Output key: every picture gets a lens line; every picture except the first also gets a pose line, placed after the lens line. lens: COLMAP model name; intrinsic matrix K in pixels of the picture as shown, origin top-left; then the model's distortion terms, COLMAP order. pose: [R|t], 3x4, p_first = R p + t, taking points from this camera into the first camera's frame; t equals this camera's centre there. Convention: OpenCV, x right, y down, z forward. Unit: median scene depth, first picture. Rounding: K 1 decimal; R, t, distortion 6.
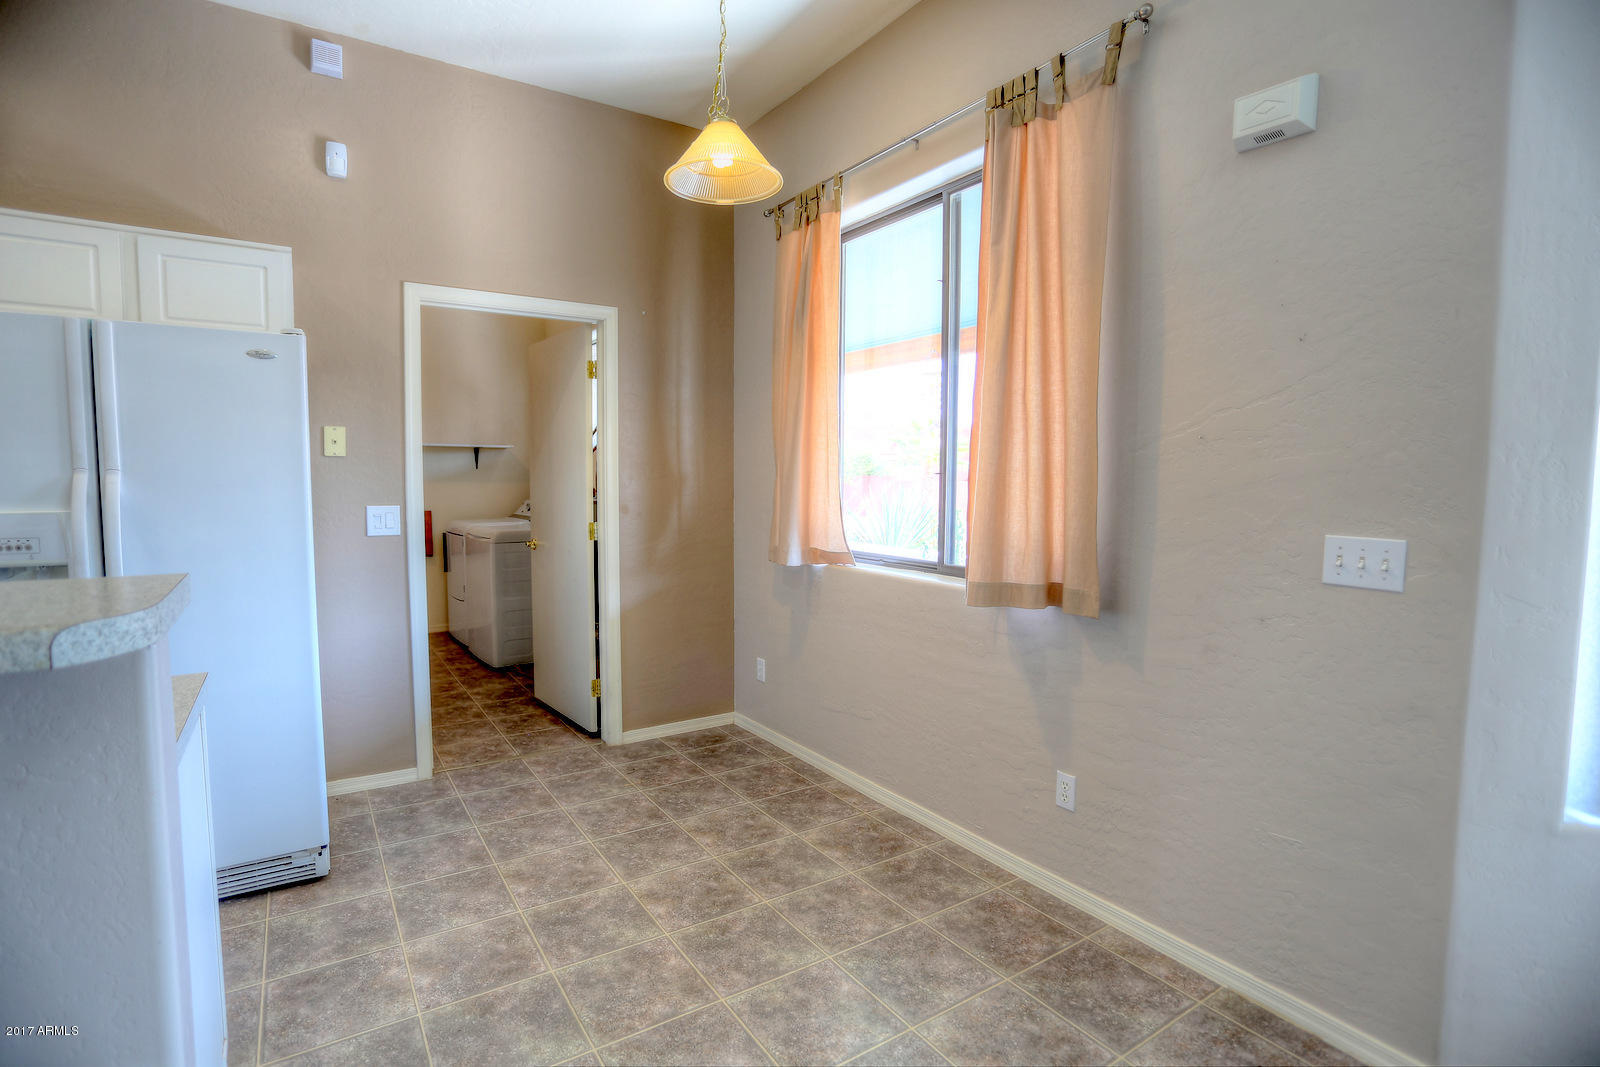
lens RADIAL K [[781.7, 0, 787.2], [0, 781.7, 542.8], [0, 0, 1]] dist [-0.071758, 0.028568]
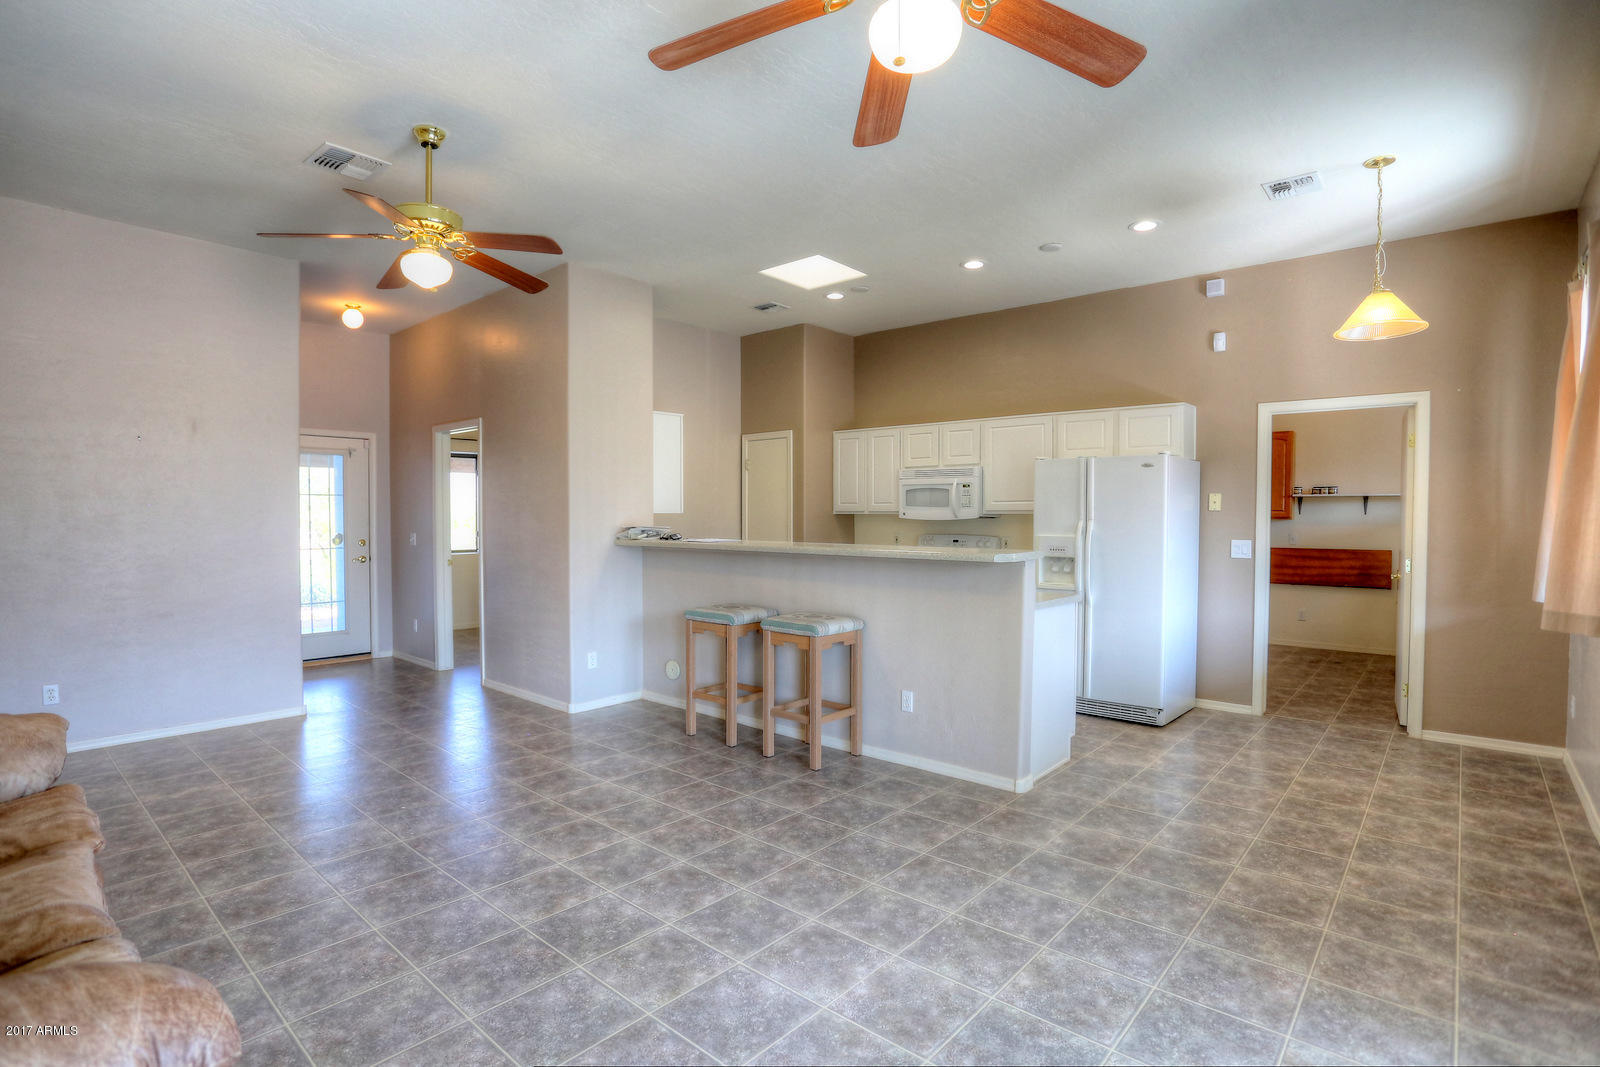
lens RADIAL K [[781.7, 0, 797.1], [0, 781.7, 534.6], [0, 0, 1]] dist [-0.071758, 0.028568]
pose [[0.263948, 0.015880, -0.964406, 0.819566], [-0.078184, 0.996926, -0.004983, 0.024358], [0.961363, 0.076716, 0.264378, -0.362405]]
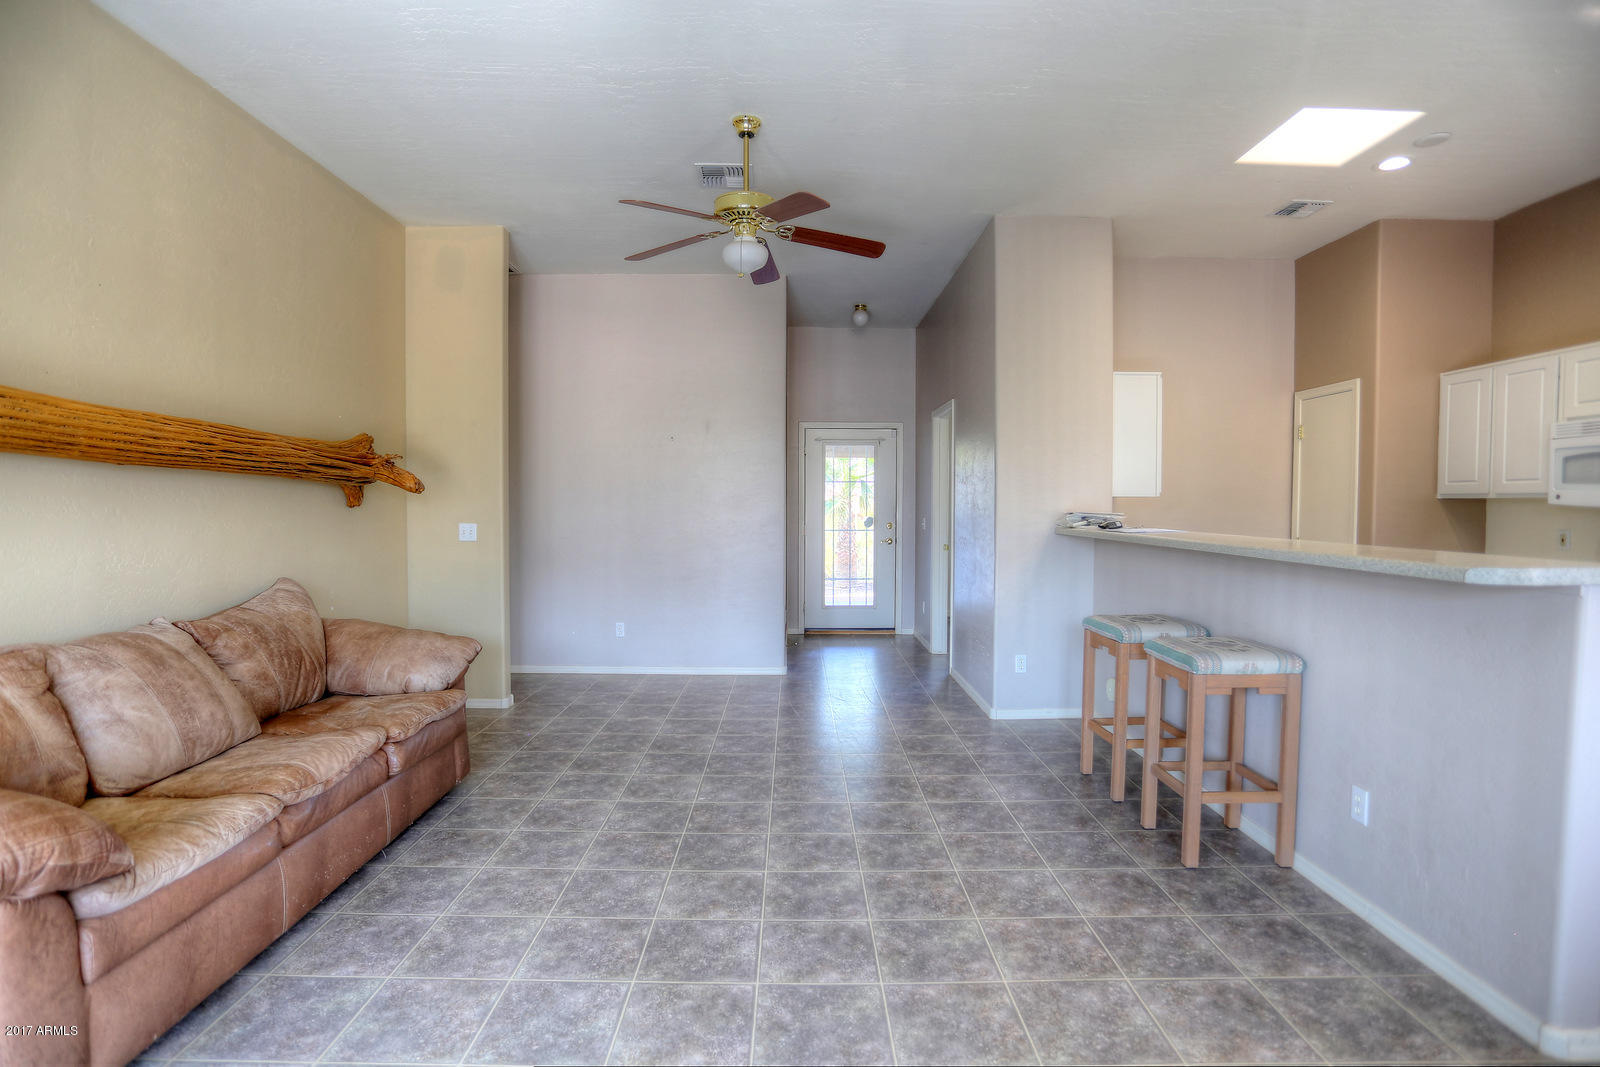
lens RADIAL K [[781.7, 0, 792.7], [0, 781.7, 538.7], [0, 0, 1]] dist [-0.071758, 0.028568]
pose [[-0.546486, 0.030267, -0.836921, 0.547169], [-0.073815, 0.993716, 0.084137, -0.007677], [0.834209, 0.107757, -0.540818, 0.098068]]
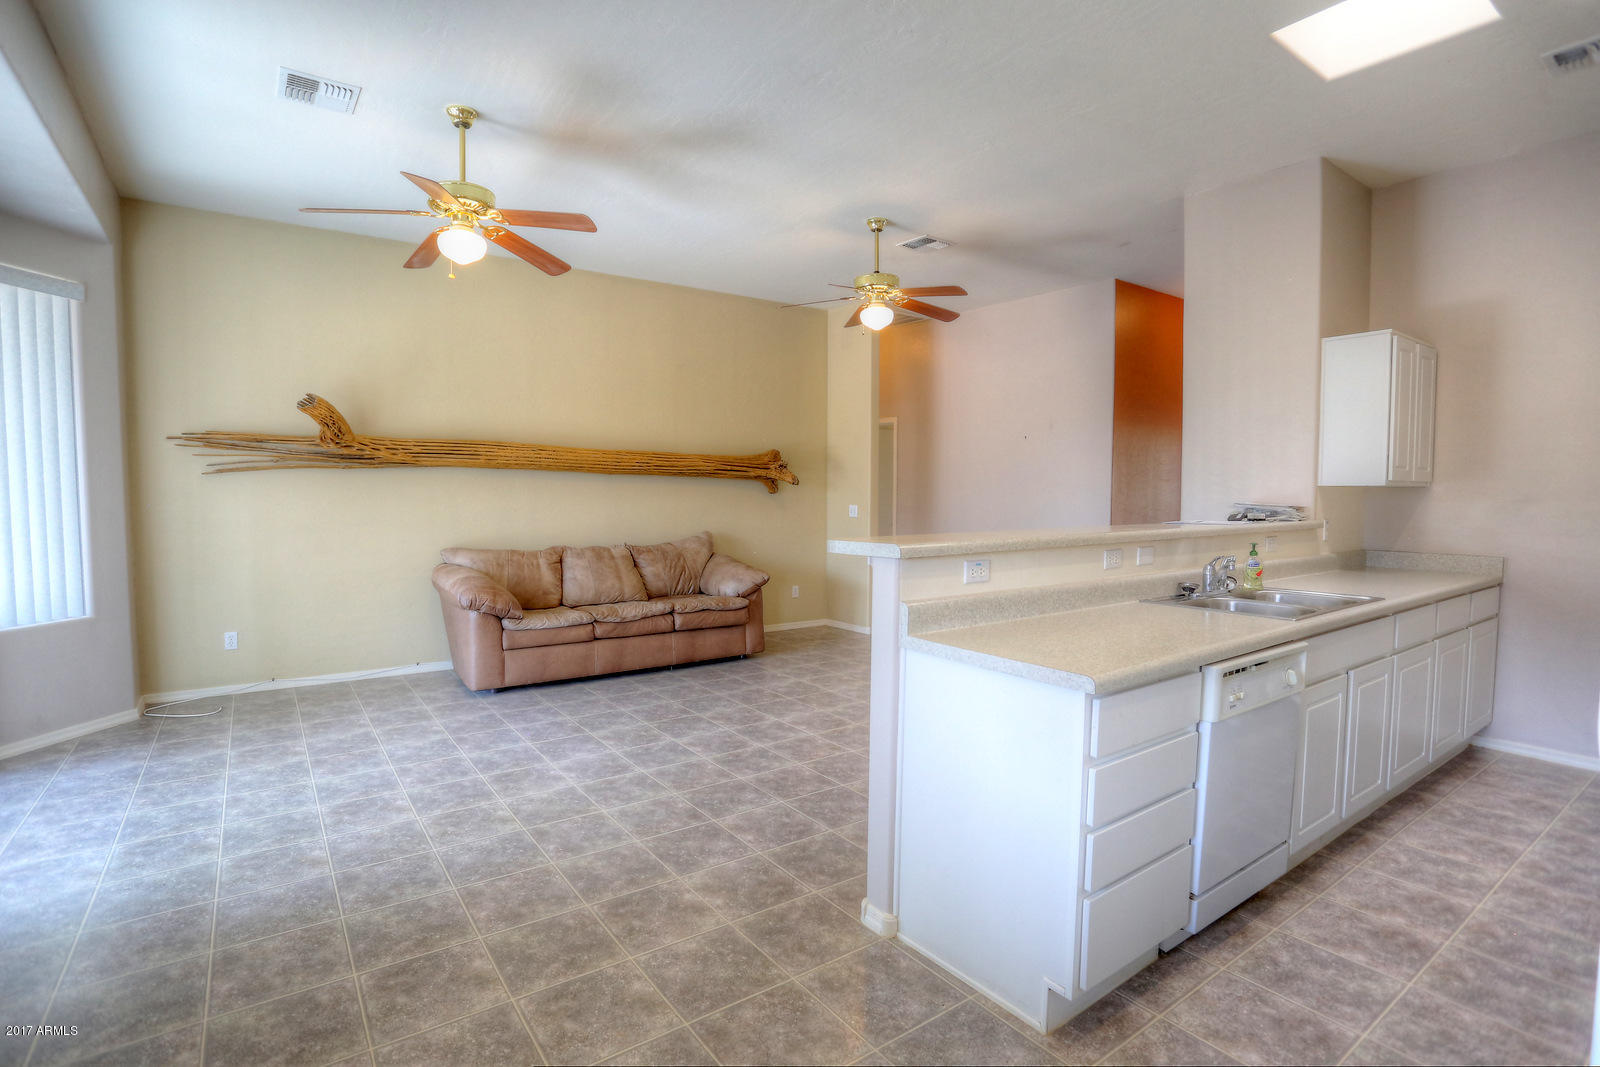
lens RADIAL K [[781.7, 0, 798.1], [0, 781.7, 536.3], [0, 0, 1]] dist [-0.071758, 0.028568]
pose [[-0.999112, -0.006486, -0.041630, -0.138639], [-0.012276, 0.990022, 0.140374, -0.091679], [0.040304, 0.140760, -0.989223, 1.015960]]
